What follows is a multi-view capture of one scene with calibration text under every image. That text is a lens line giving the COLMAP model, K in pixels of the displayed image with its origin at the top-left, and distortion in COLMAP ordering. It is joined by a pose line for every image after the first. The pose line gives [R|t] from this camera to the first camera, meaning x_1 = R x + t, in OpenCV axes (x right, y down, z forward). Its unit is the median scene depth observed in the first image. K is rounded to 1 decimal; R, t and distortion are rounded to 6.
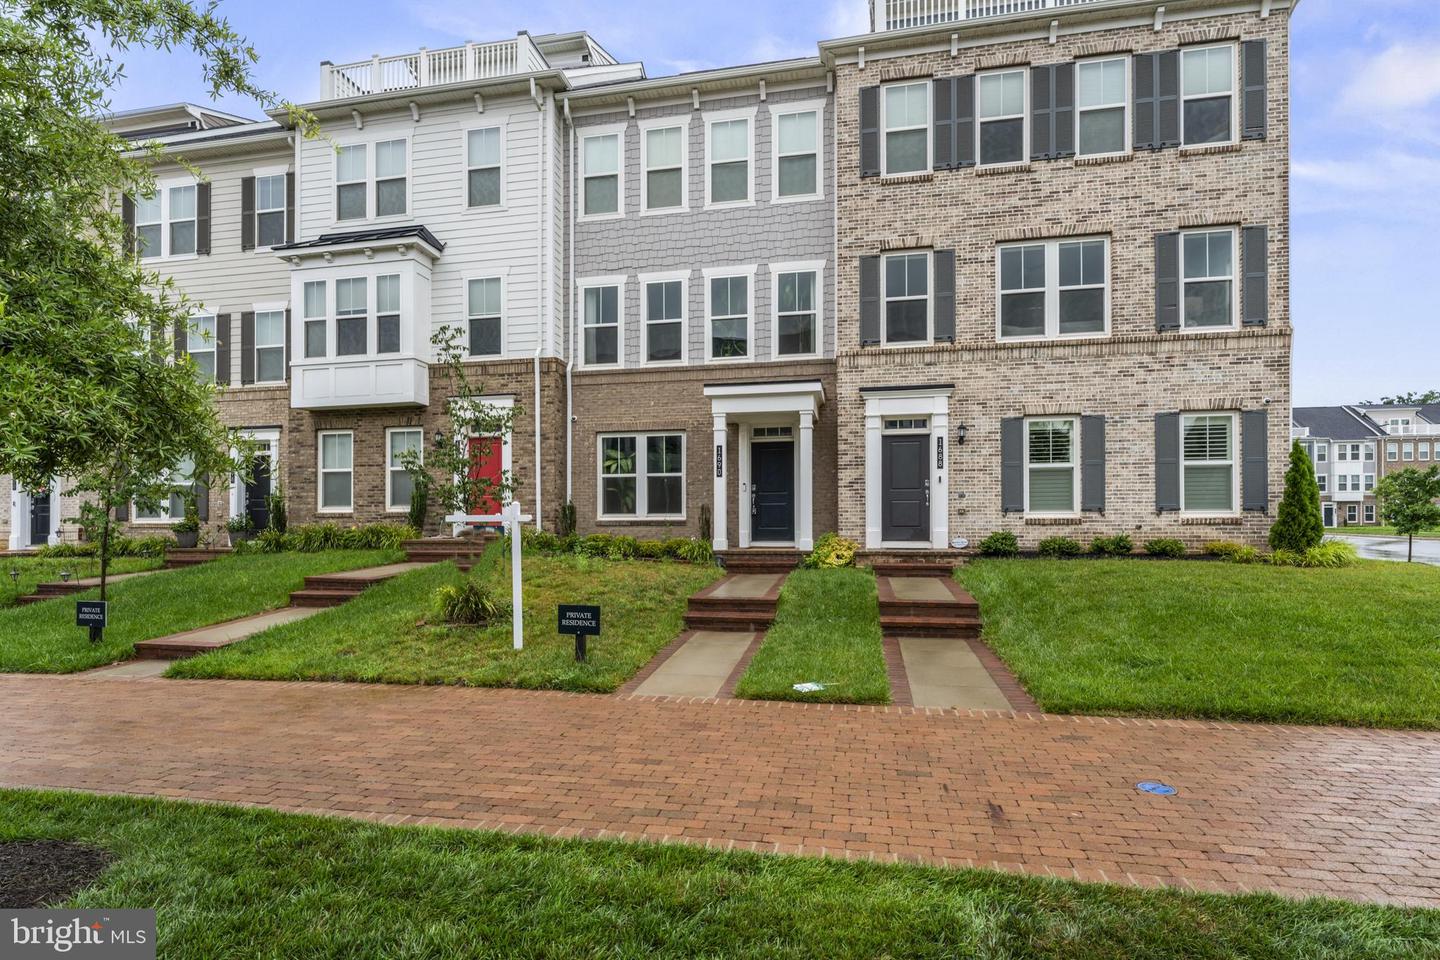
lens RADIAL K [[747.4, 0, 716.4], [0, 747.4, 537.9], [0, 0, 1]] dist [0.000469, -0.000023]
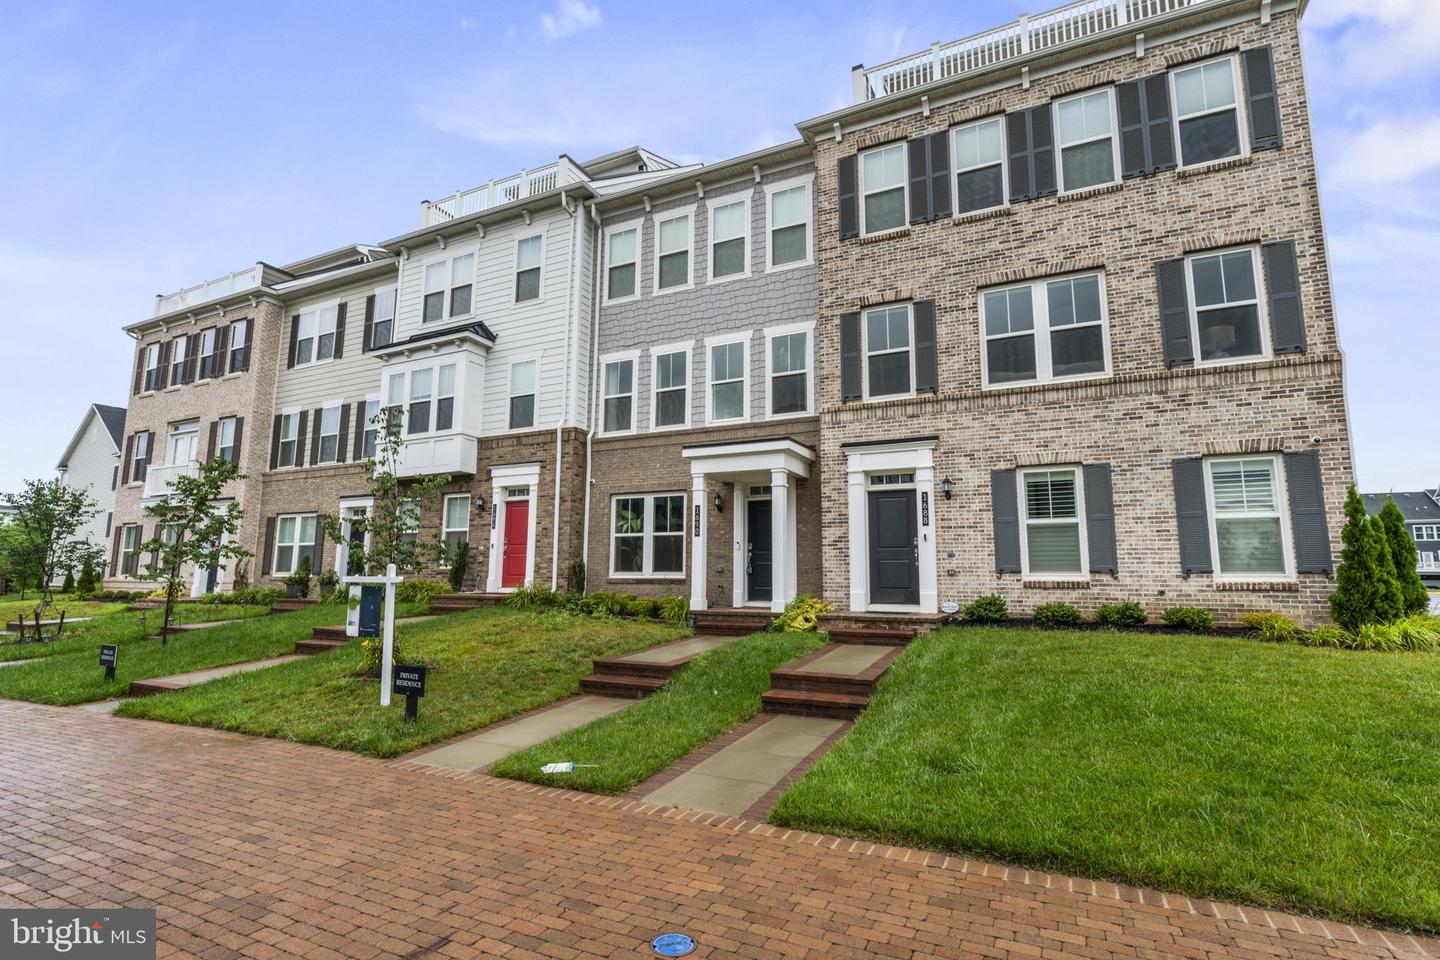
lens RADIAL K [[718.0, 0, 712.2], [0, 718.0, 484.6], [0, 0, 1]] dist [-0.000865, 0.000274]
pose [[0.965131, -0.025594, -0.260514, 0.271389], [-0.012538, 0.989547, -0.143665, -0.011623], [0.261467, 0.141922, 0.954721, 0.071017]]
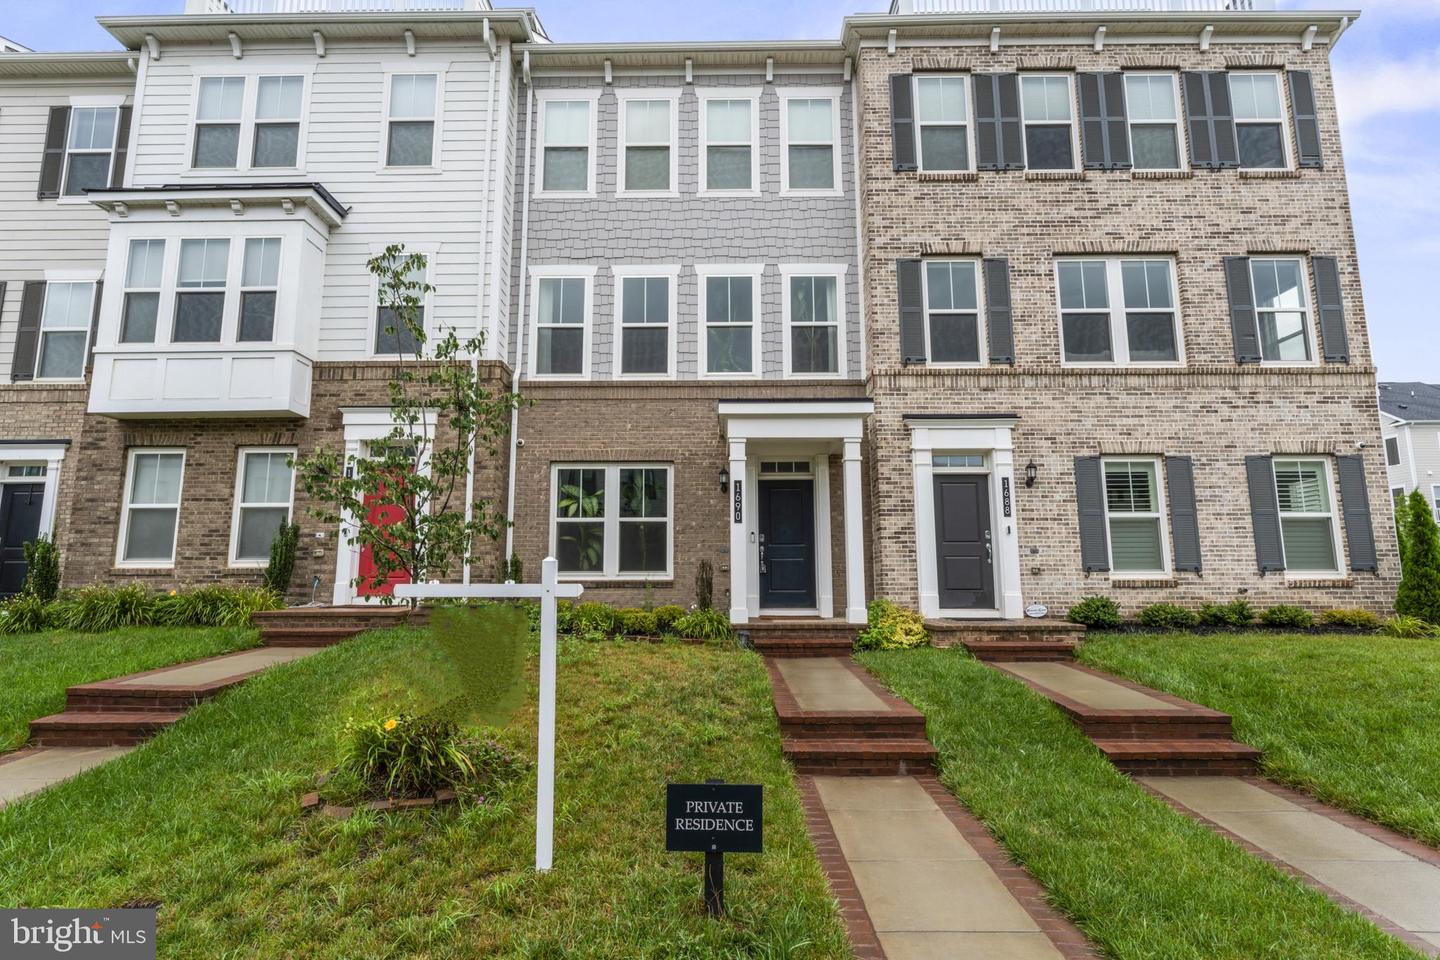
lens RADIAL K [[718.0, 0, 712.2], [0, 718.0, 484.6], [0, 0, 1]] dist [-0.000865, 0.000274]
pose [[0.981251, 0.025673, 0.191019, -0.154332], [0.002162, 0.989560, -0.144102, -0.016417], [-0.192724, 0.141813, 0.970951, 0.305039]]
